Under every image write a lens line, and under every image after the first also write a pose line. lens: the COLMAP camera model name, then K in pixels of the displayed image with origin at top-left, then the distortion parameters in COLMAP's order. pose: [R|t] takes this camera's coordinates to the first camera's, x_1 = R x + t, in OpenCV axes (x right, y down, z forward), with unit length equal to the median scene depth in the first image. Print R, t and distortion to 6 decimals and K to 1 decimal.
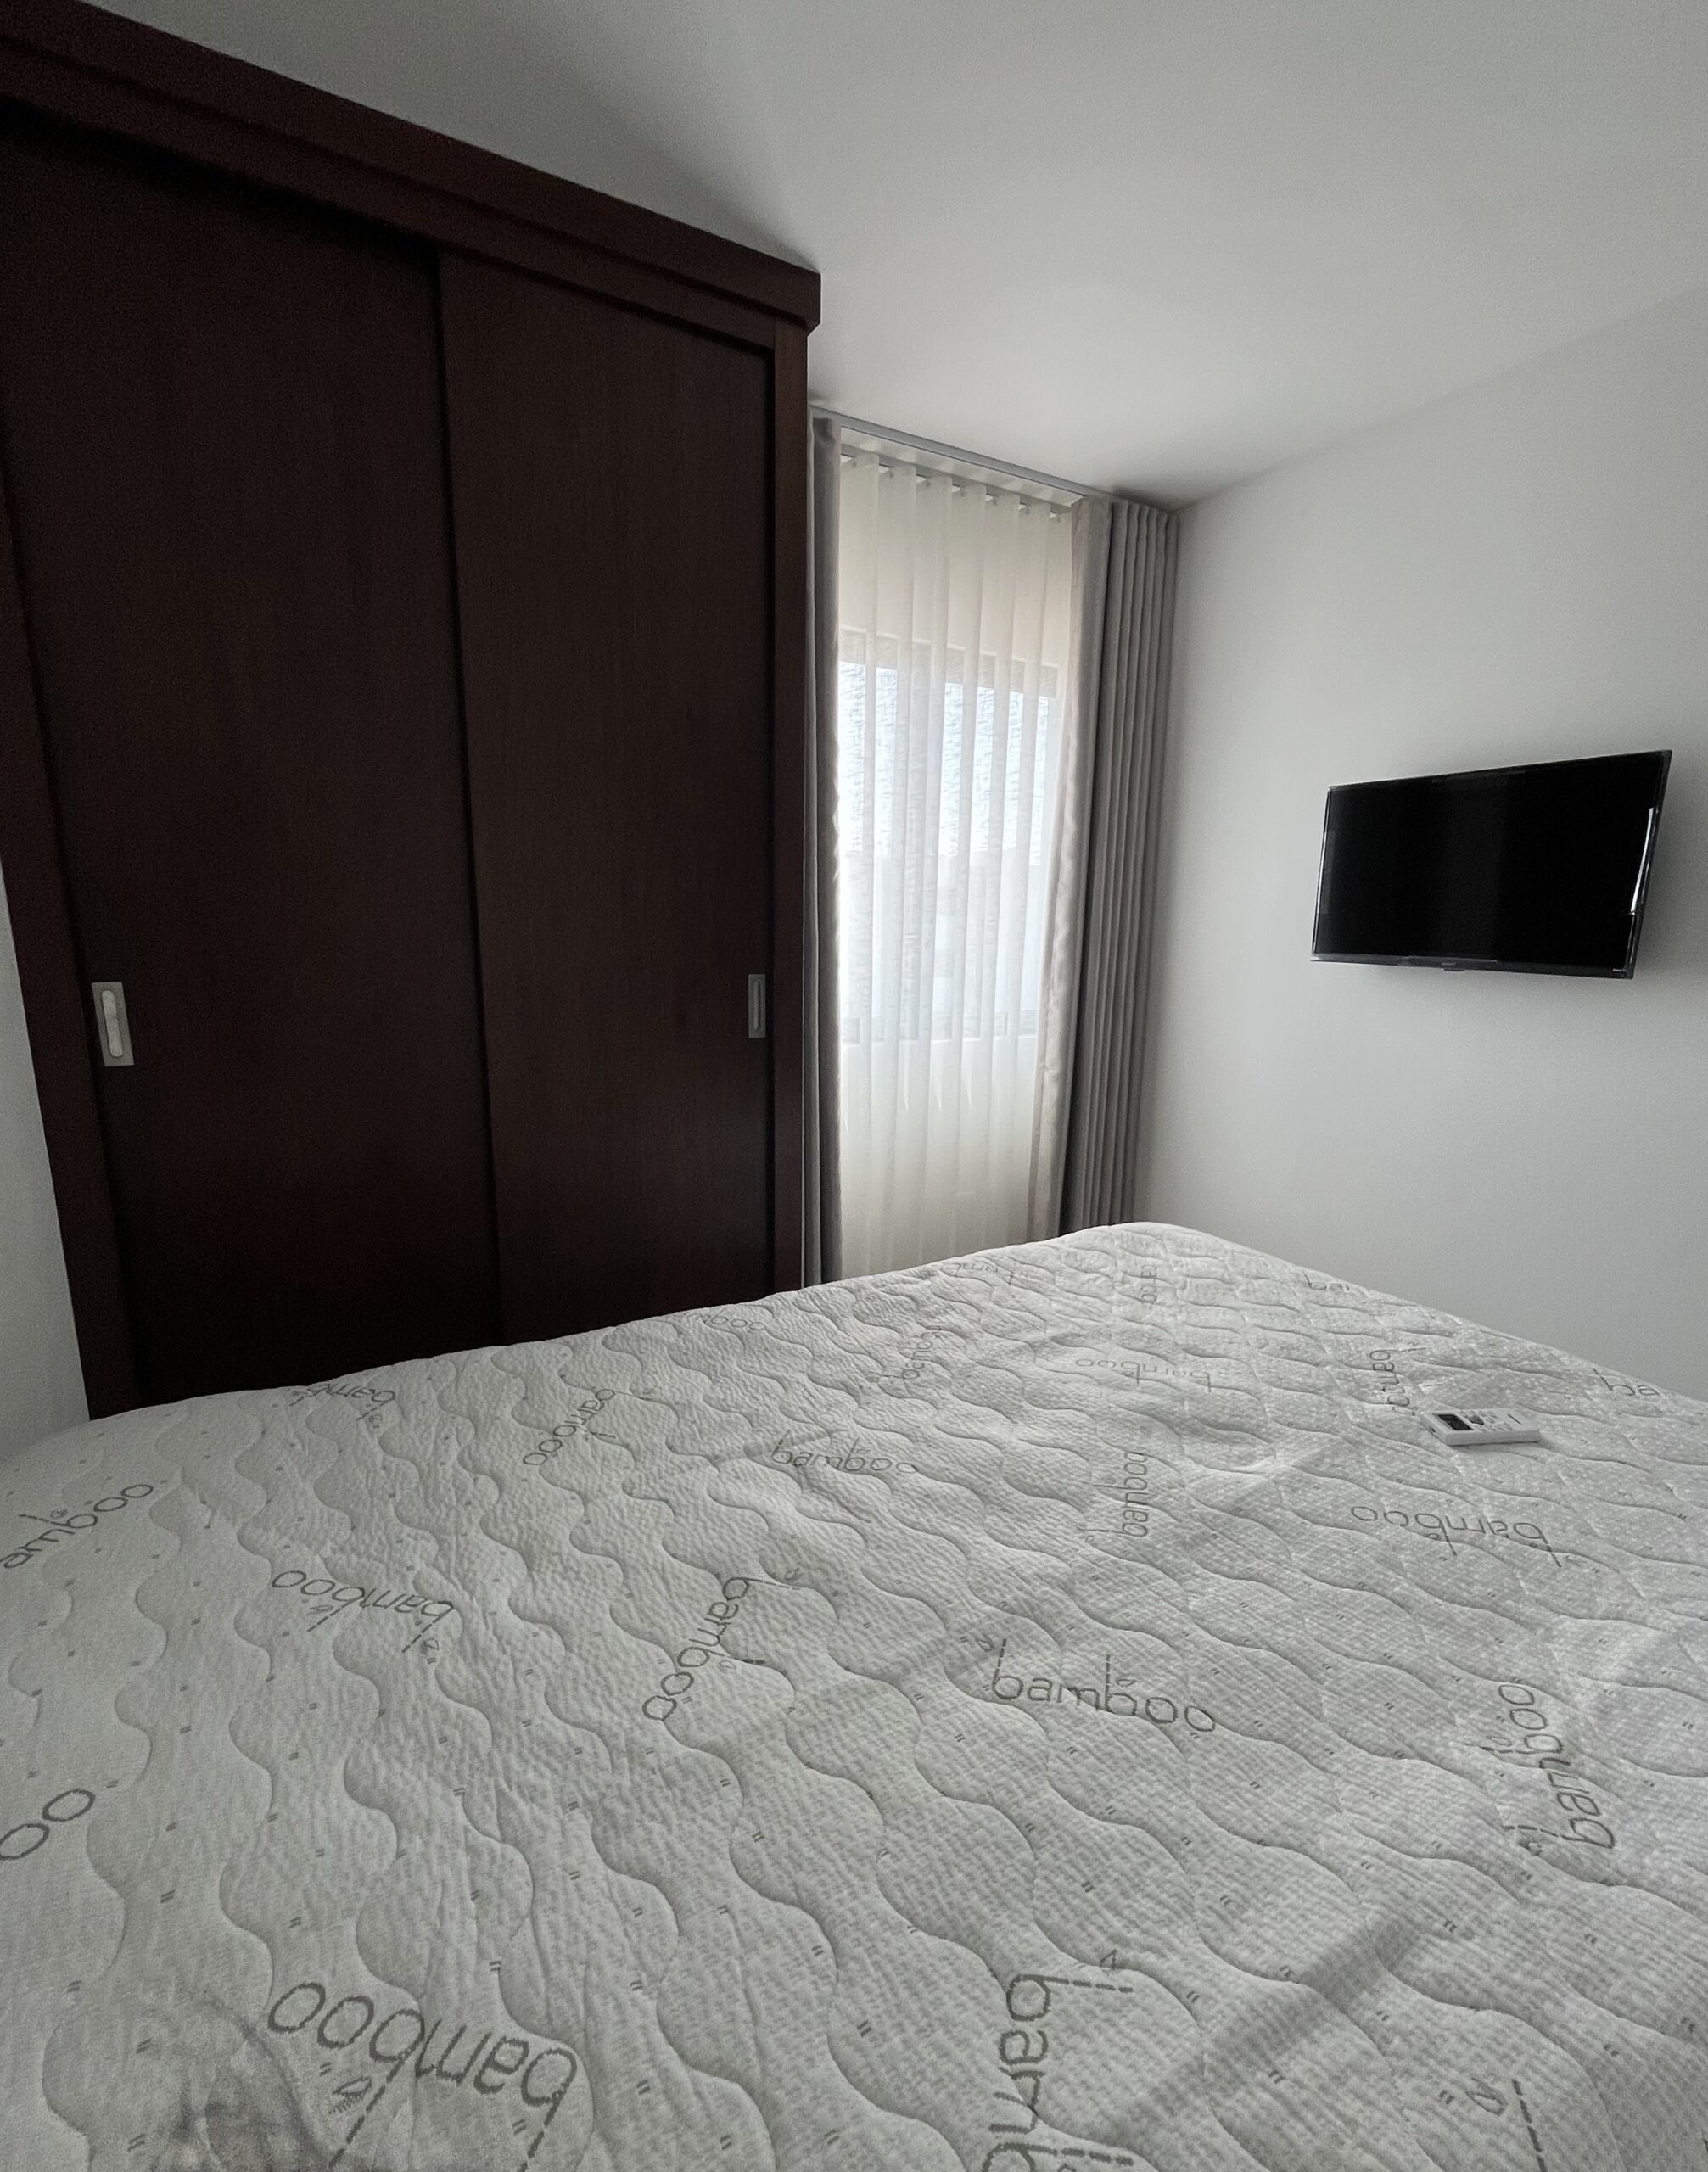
lens RADIAL K [[982.5, 0, 852.4], [0, 982.5, 1136.4], [0, 0, 1]] dist [-0.008608, 0.000682]
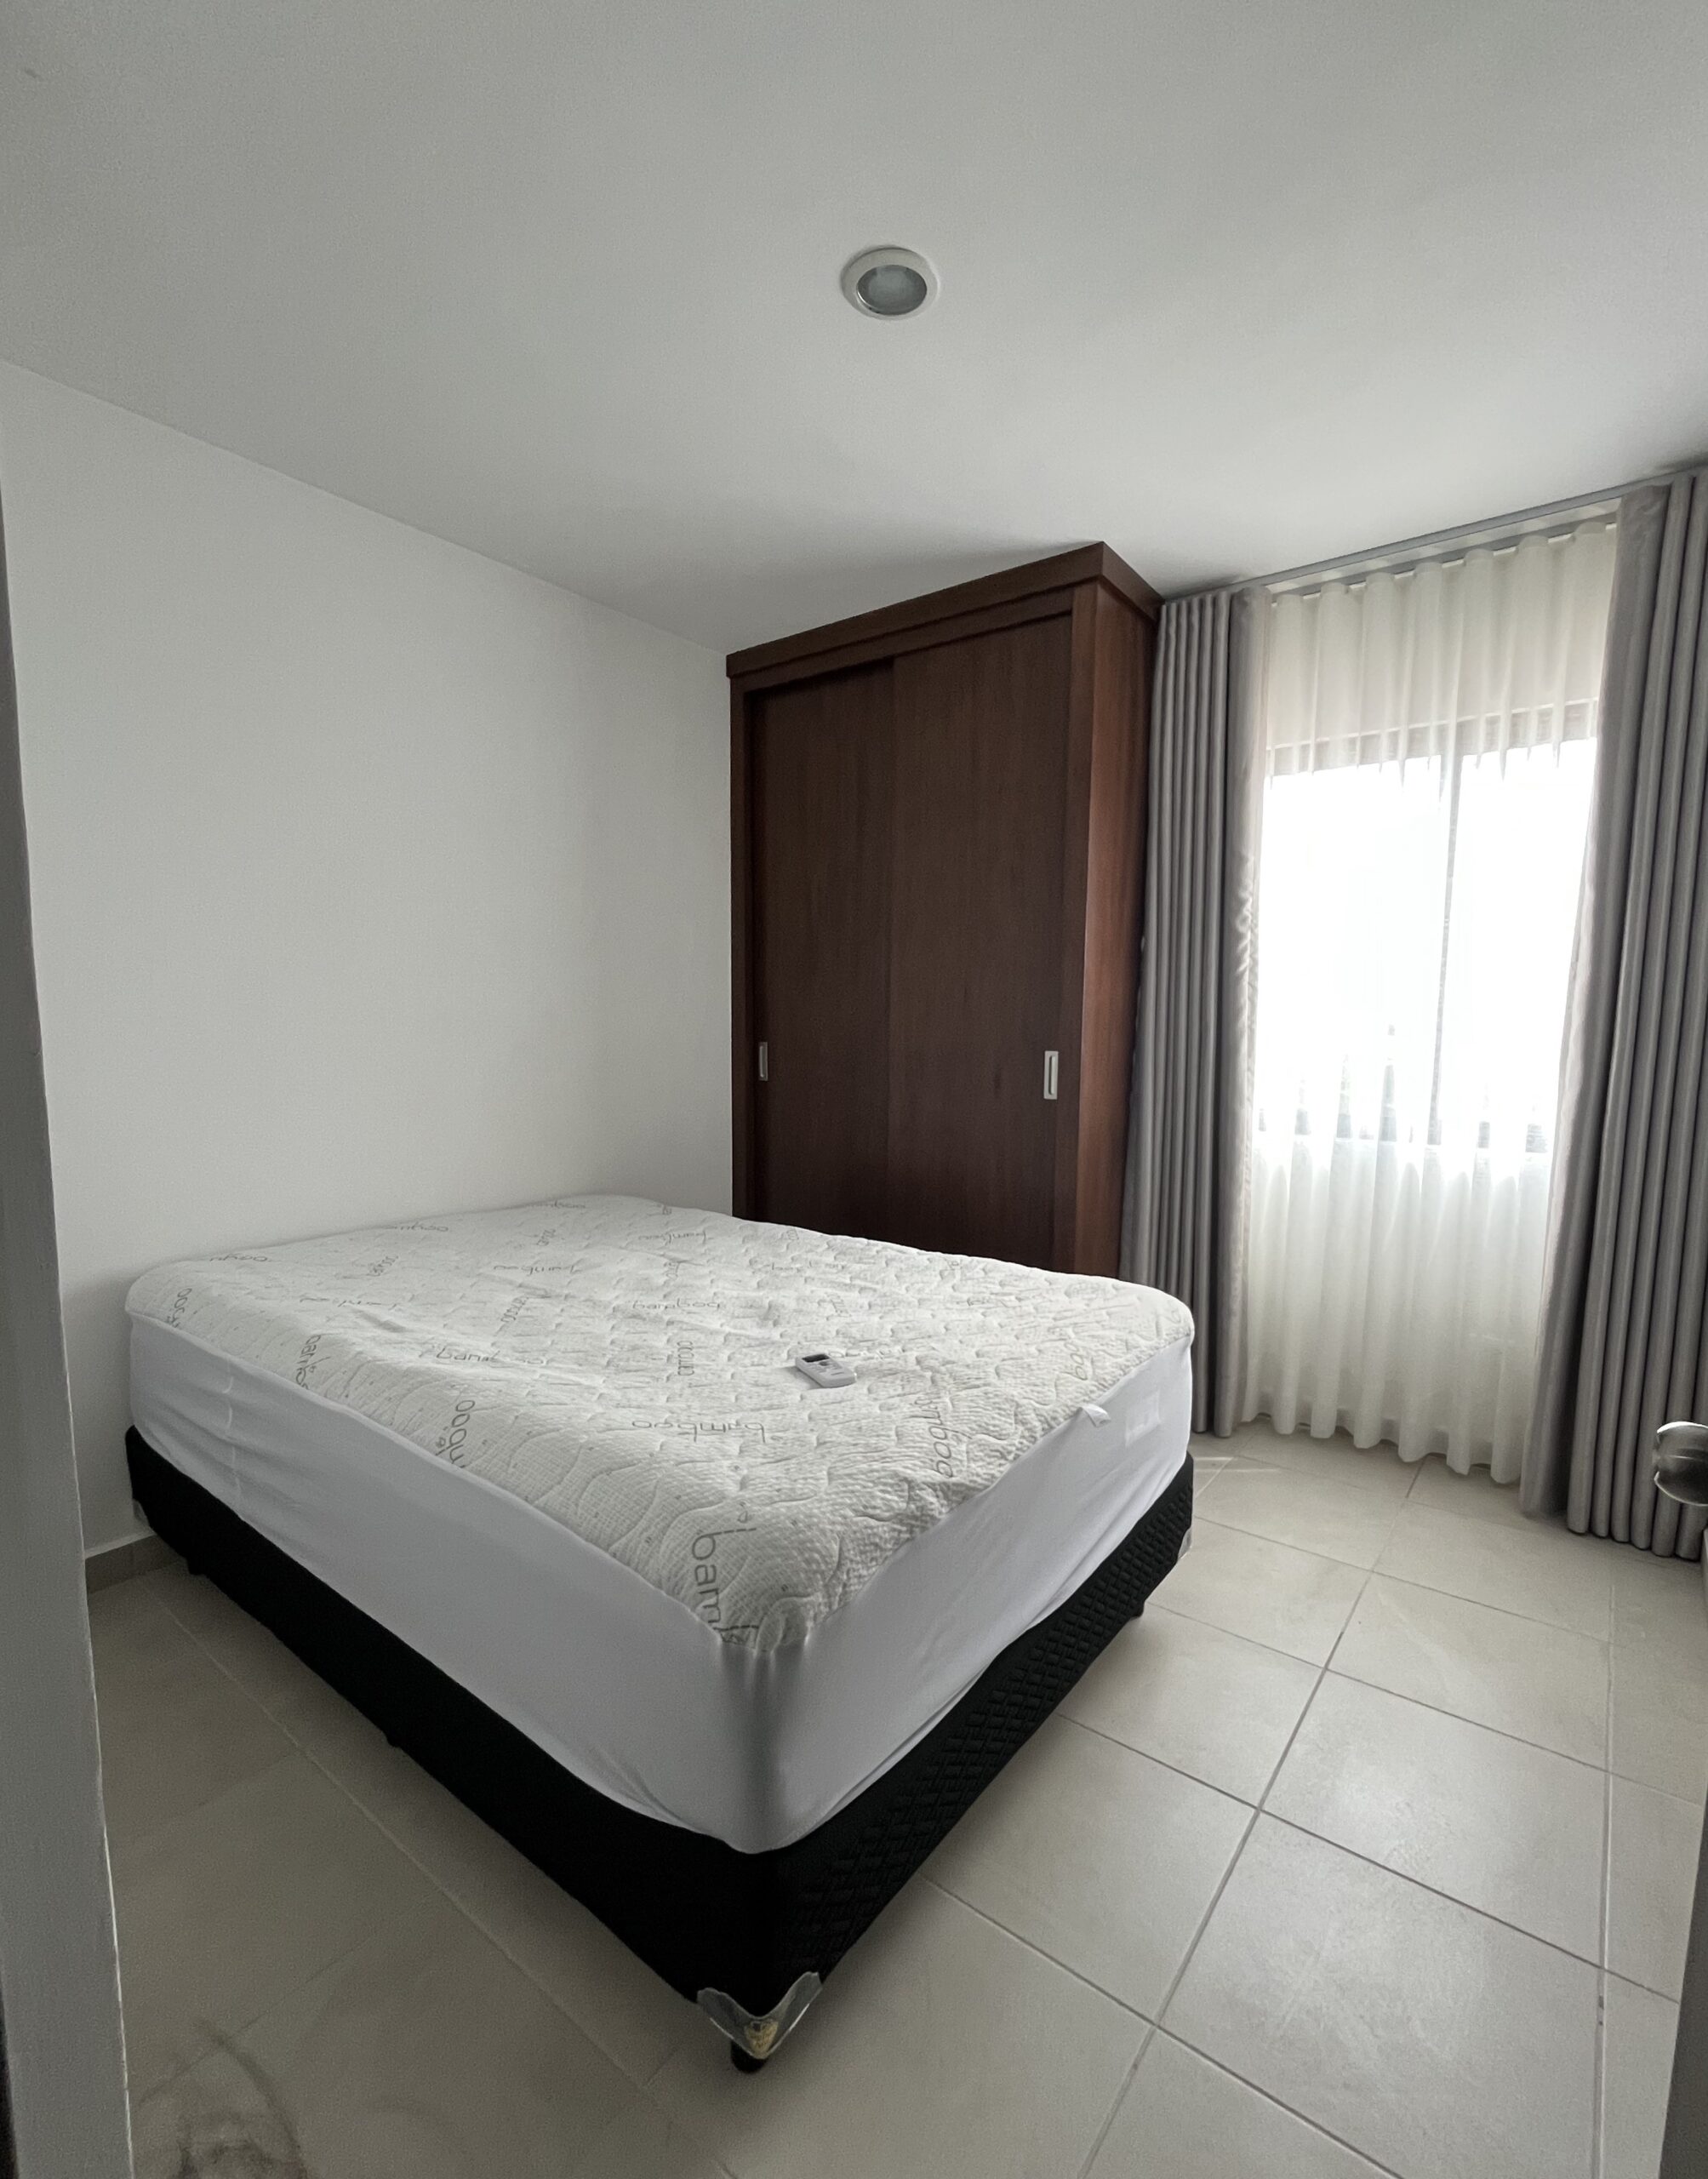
lens RADIAL K [[985.4, 0, 851.5], [0, 985.4, 1130.7], [0, 0, 1]] dist [-0.004941, 0.000055]
pose [[0.389155, 0.091313, -0.916635, 1.864553], [-0.205601, 0.978583, 0.010197, -0.034352], [0.897935, 0.184493, 0.399594, 0.463475]]
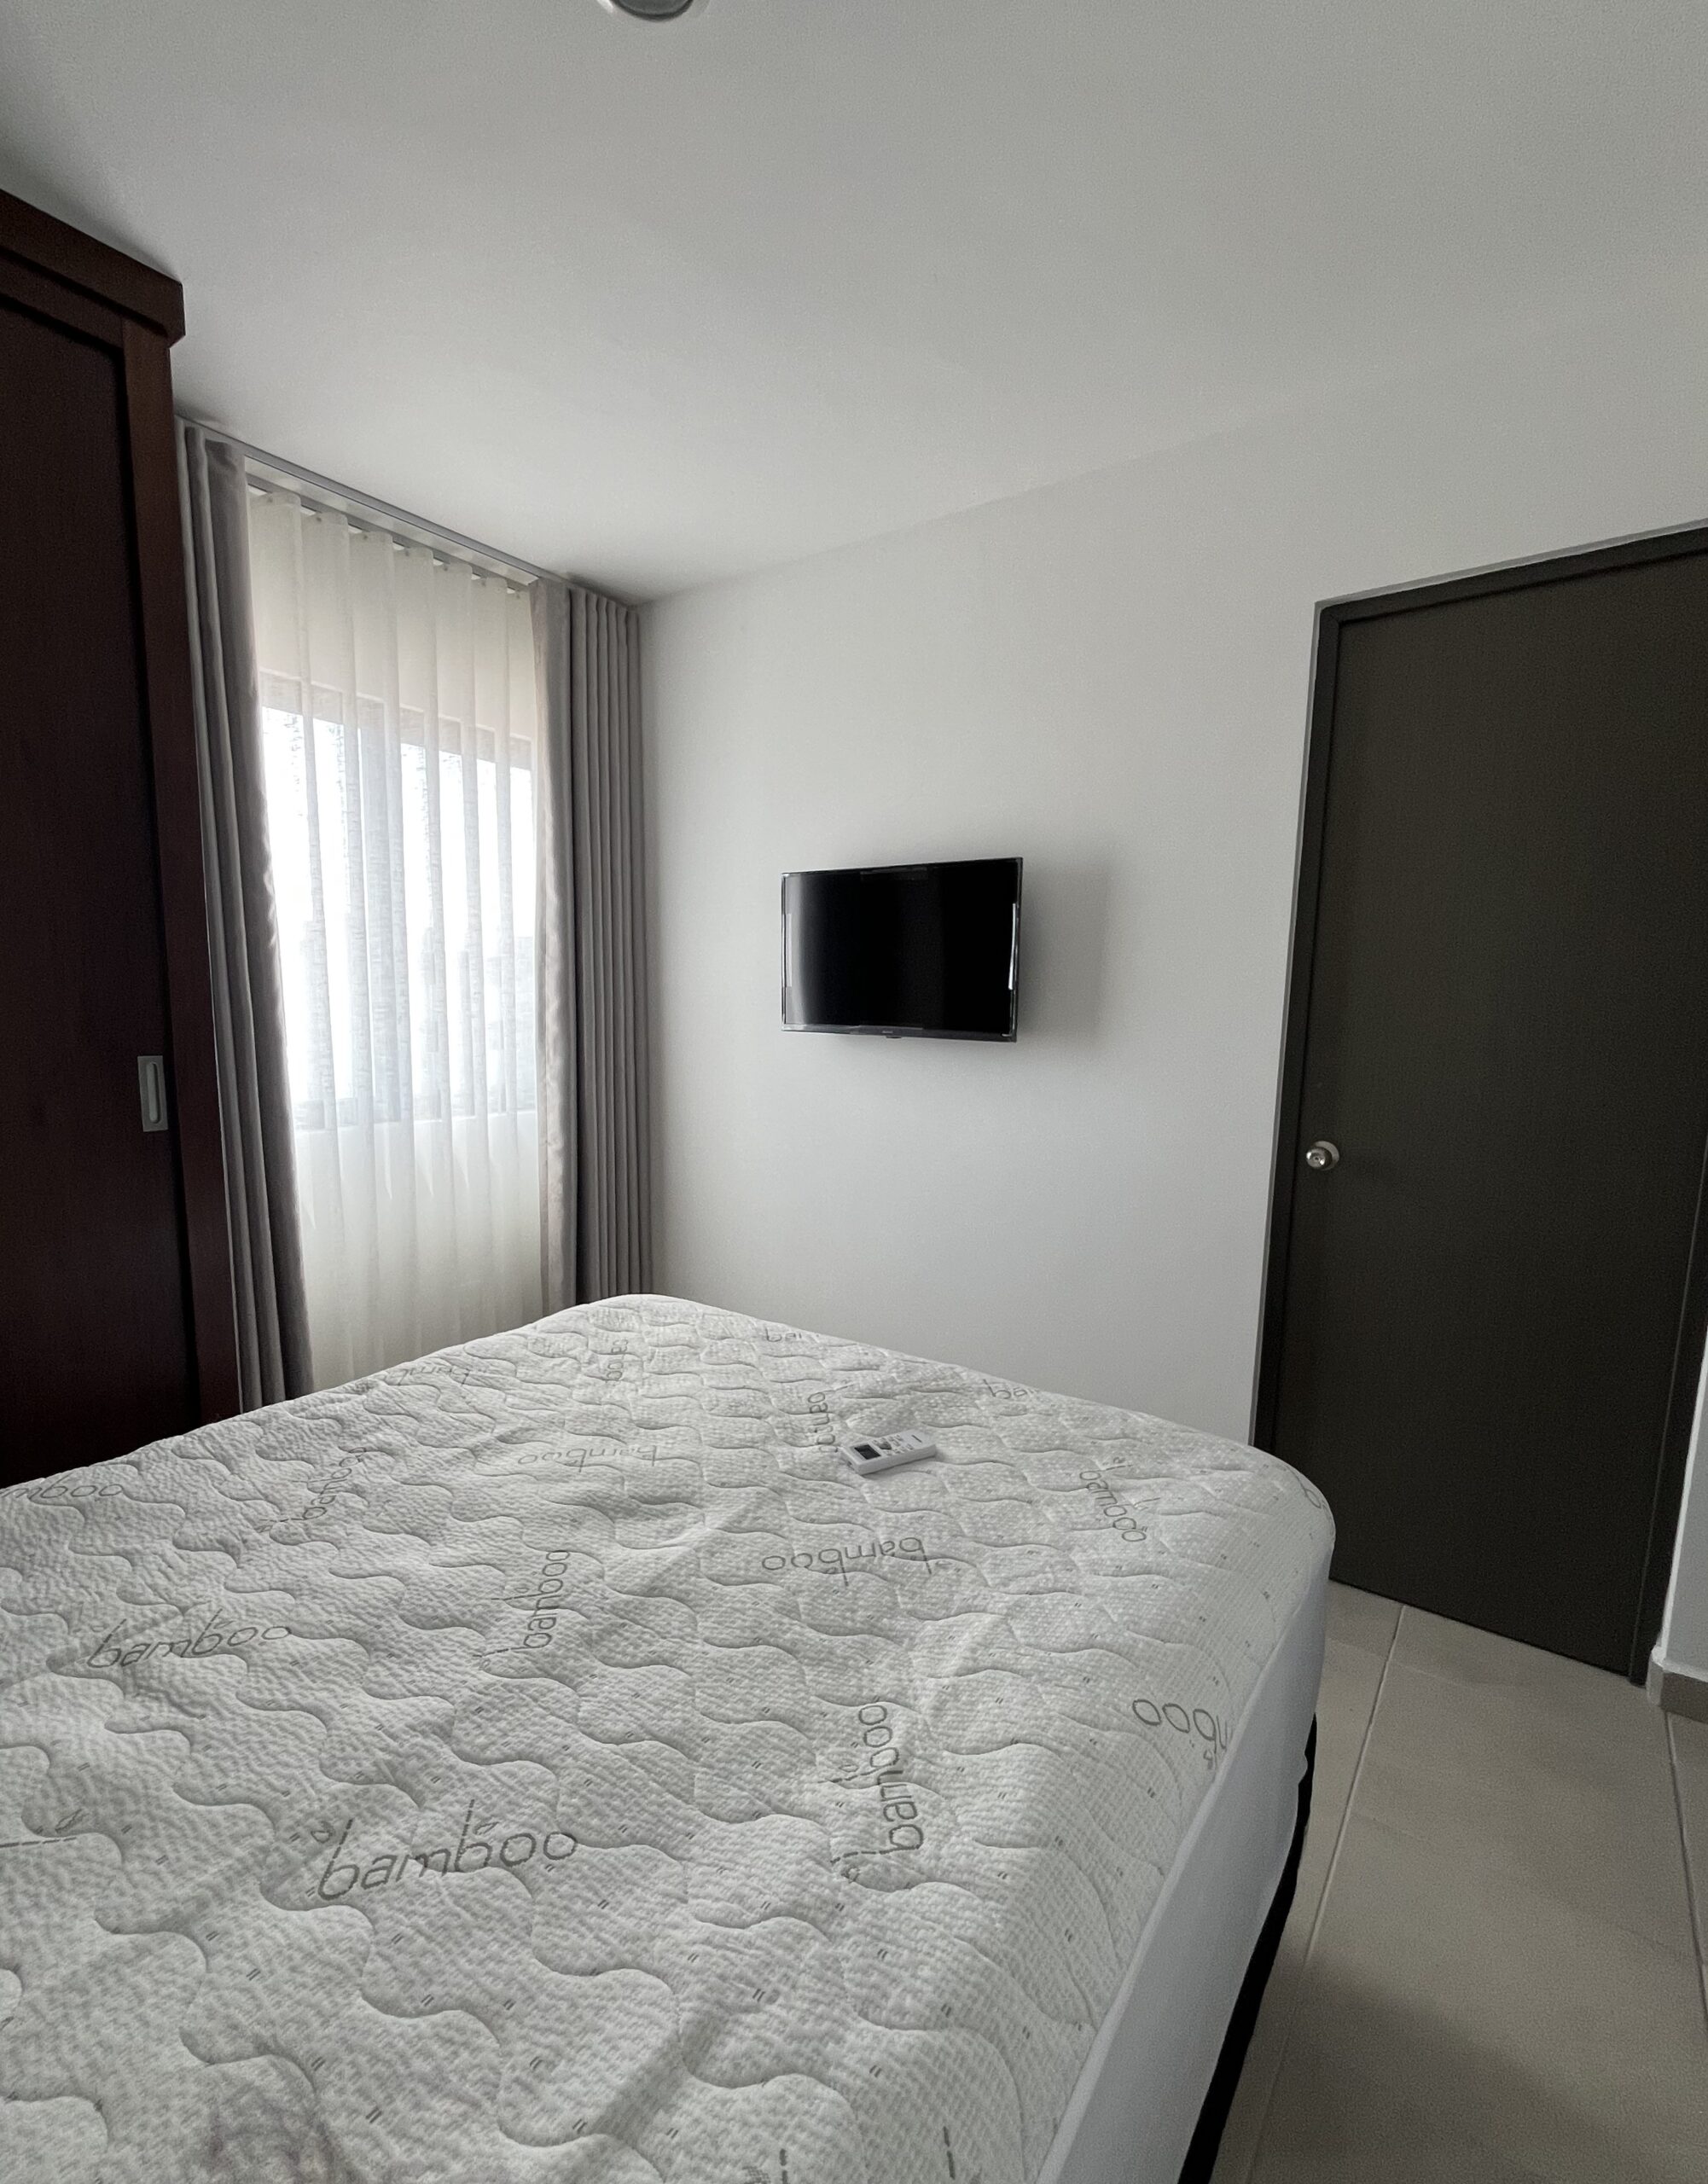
lens RADIAL K [[987.8, 0, 851.5], [0, 987.8, 1133.3], [0, 0, 1]] dist [-0.004941, 0.000055]
pose [[0.906980, -0.058468, 0.417096, 0.167625], [0.088946, 0.994572, -0.053997, -0.001167], [-0.411675, 0.086073, 0.907257, -0.013465]]
